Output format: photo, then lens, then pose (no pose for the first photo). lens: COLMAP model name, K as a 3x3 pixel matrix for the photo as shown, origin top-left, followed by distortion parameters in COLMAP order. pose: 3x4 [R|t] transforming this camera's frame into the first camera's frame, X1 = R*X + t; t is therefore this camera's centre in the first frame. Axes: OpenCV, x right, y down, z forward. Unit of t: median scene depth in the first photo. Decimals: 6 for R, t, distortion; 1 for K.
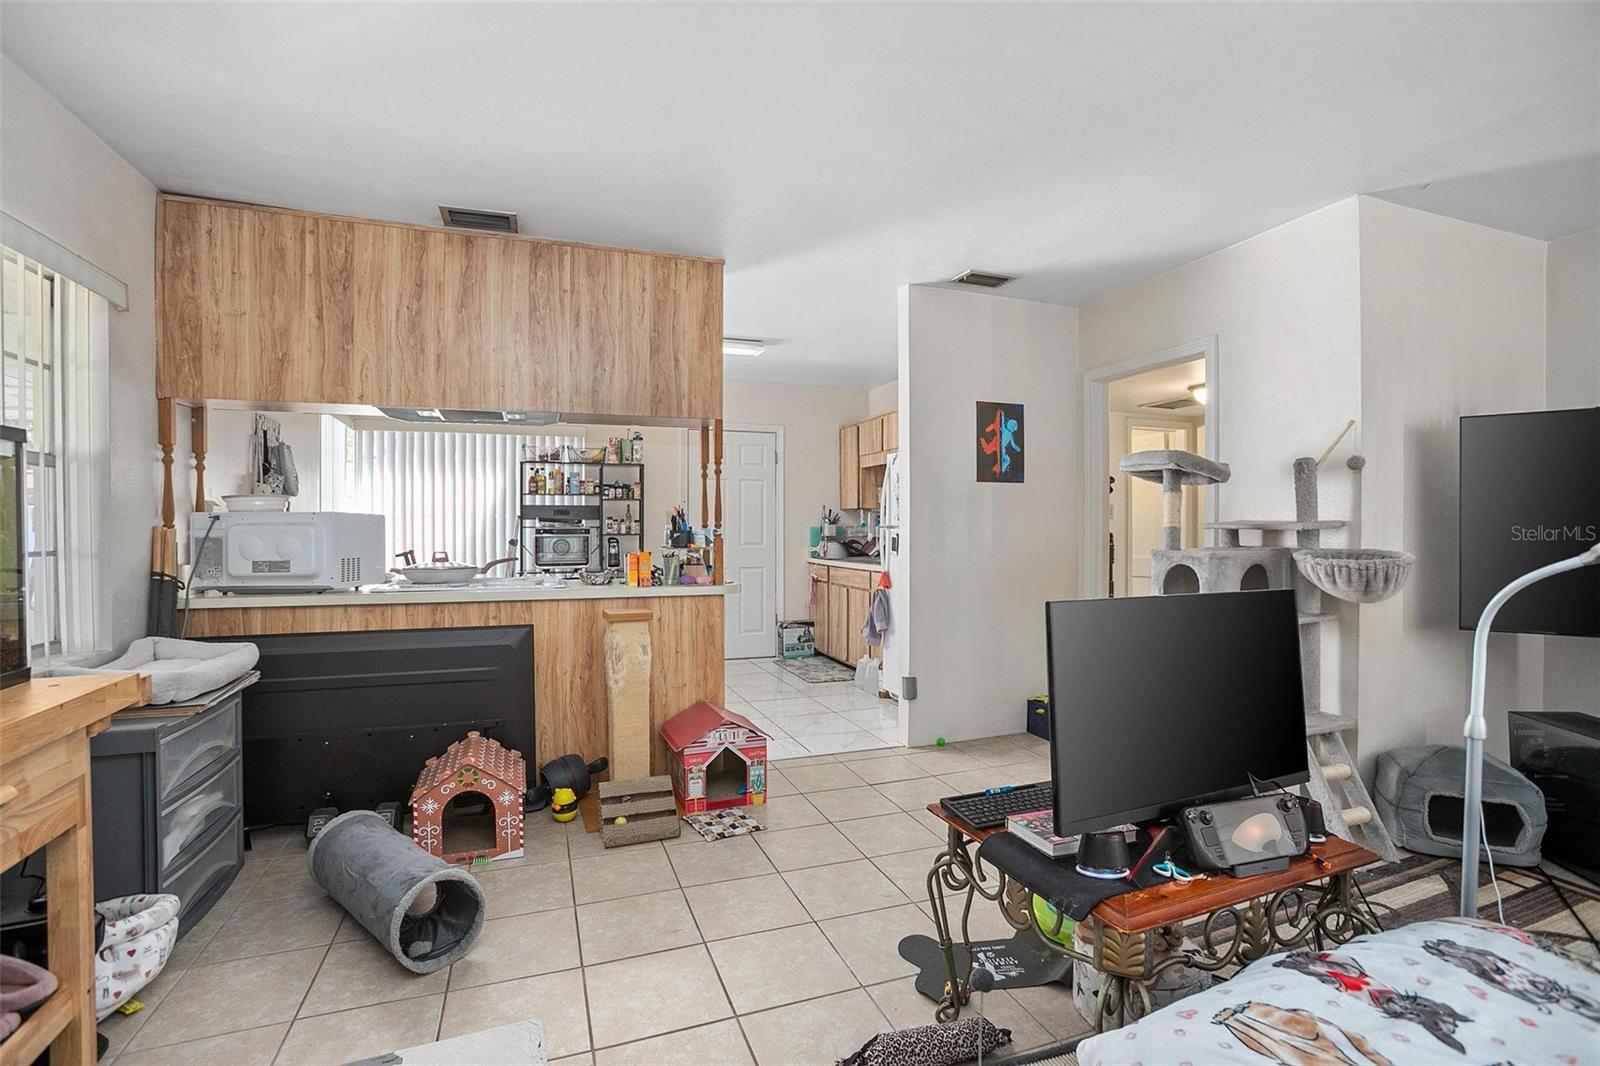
lens RADIAL K [[727.7, 0, 796.6], [0, 727.7, 530.0], [0, 0, 1]] dist [-0.078529, 0.032323]
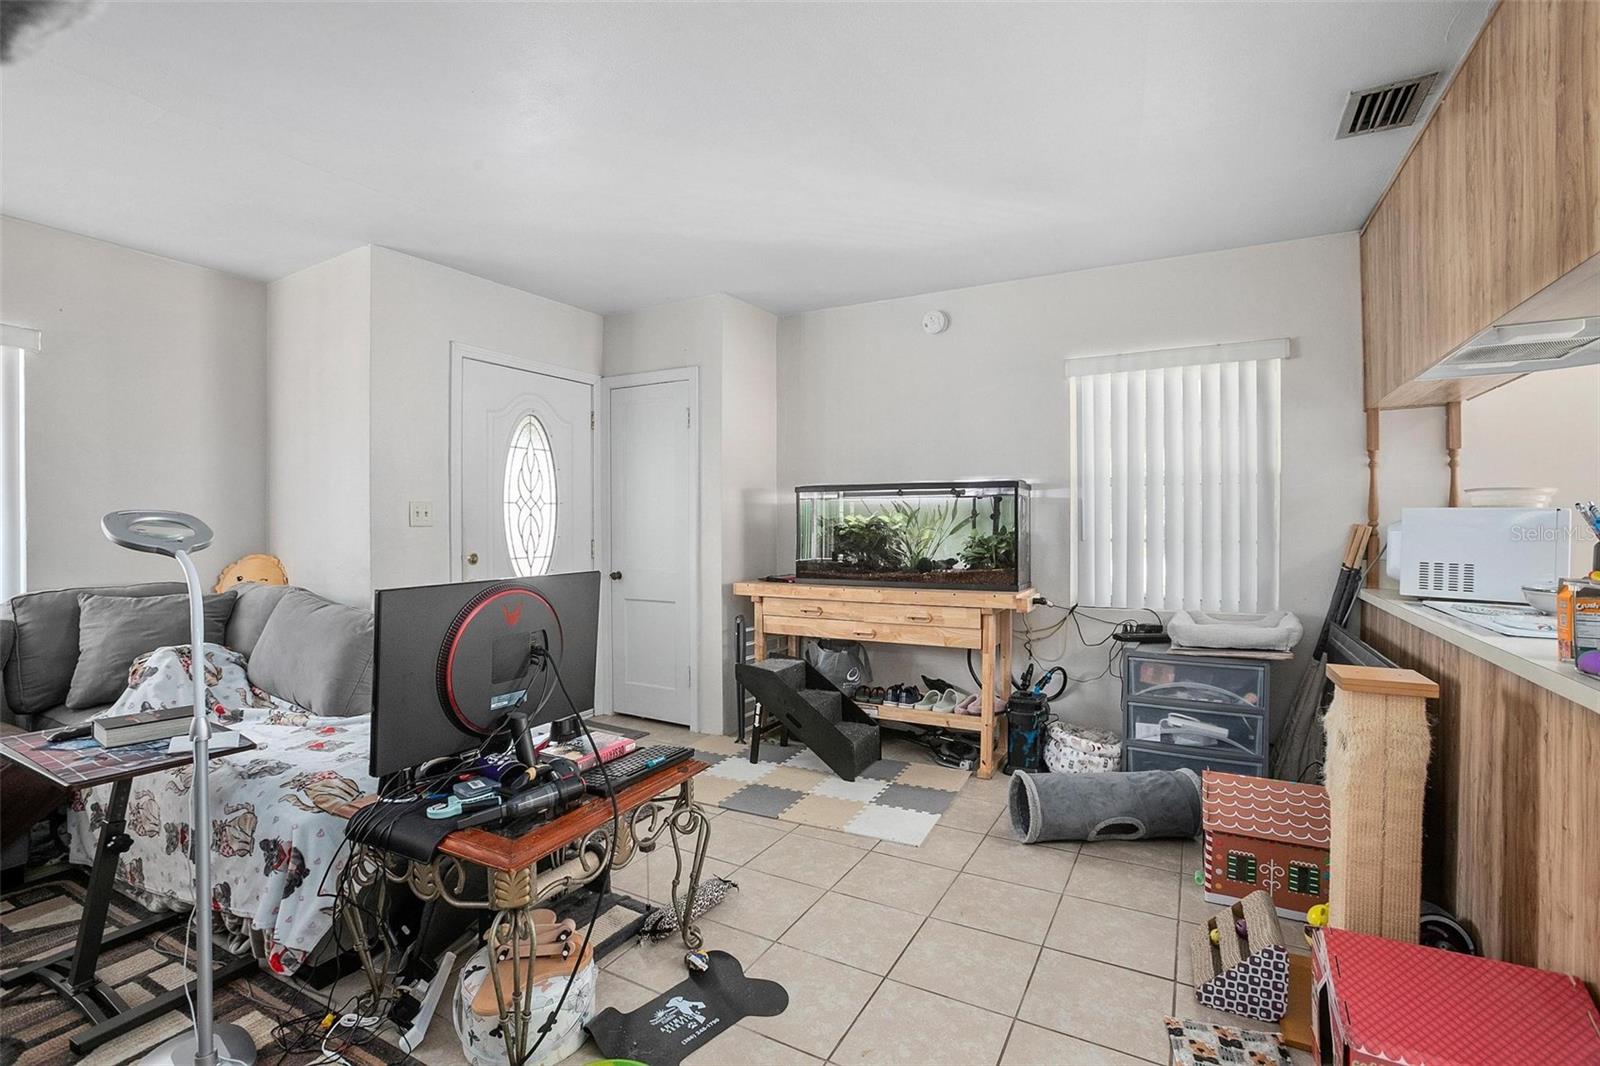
lens RADIAL K [[727.7, 0, 796.6], [0, 727.7, 530.0], [0, 0, 1]] dist [-0.078529, 0.032323]
pose [[-0.756051, 0.008285, -0.654460, 0.501356], [0.000114, 0.999922, 0.012527, -0.008618], [0.654512, 0.009396, -0.755993, 1.175610]]
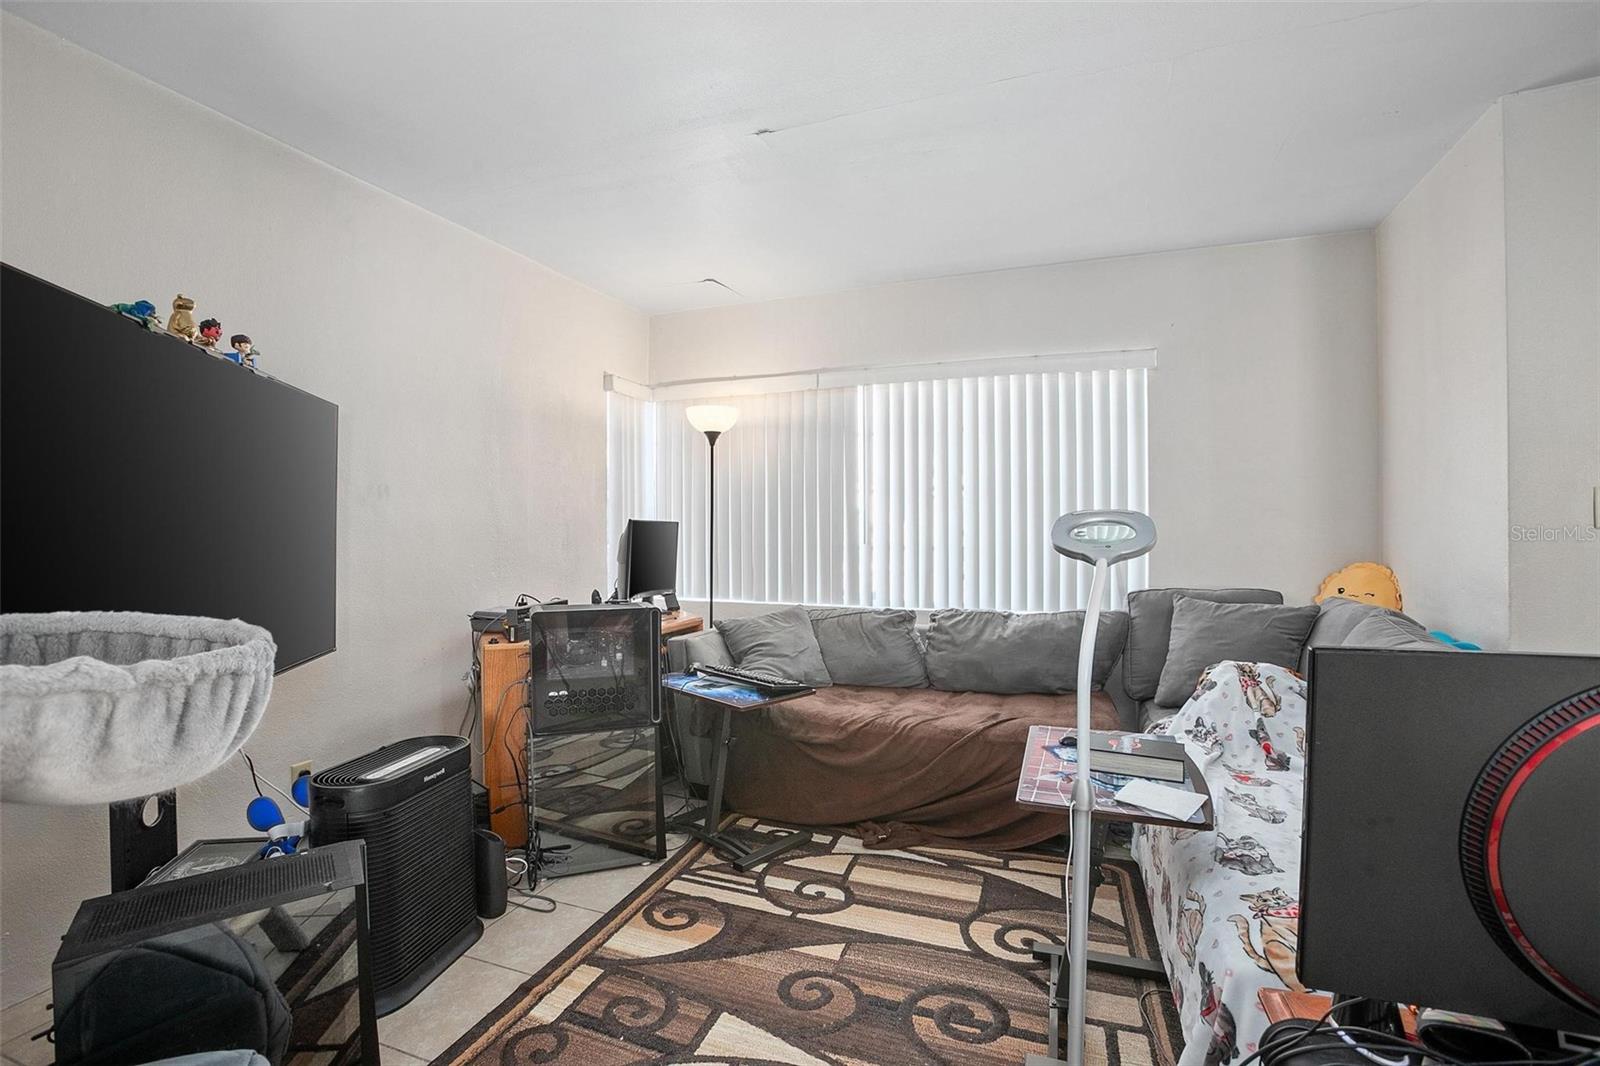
lens RADIAL K [[727.7, 0, 796.6], [0, 727.7, 530.0], [0, 0, 1]] dist [-0.078529, 0.032323]
pose [[-0.750590, 0.006359, 0.660738, 0.357138], [0.011013, 0.999935, 0.002887, -0.008209], [-0.660677, 0.009444, -0.750611, 0.914933]]
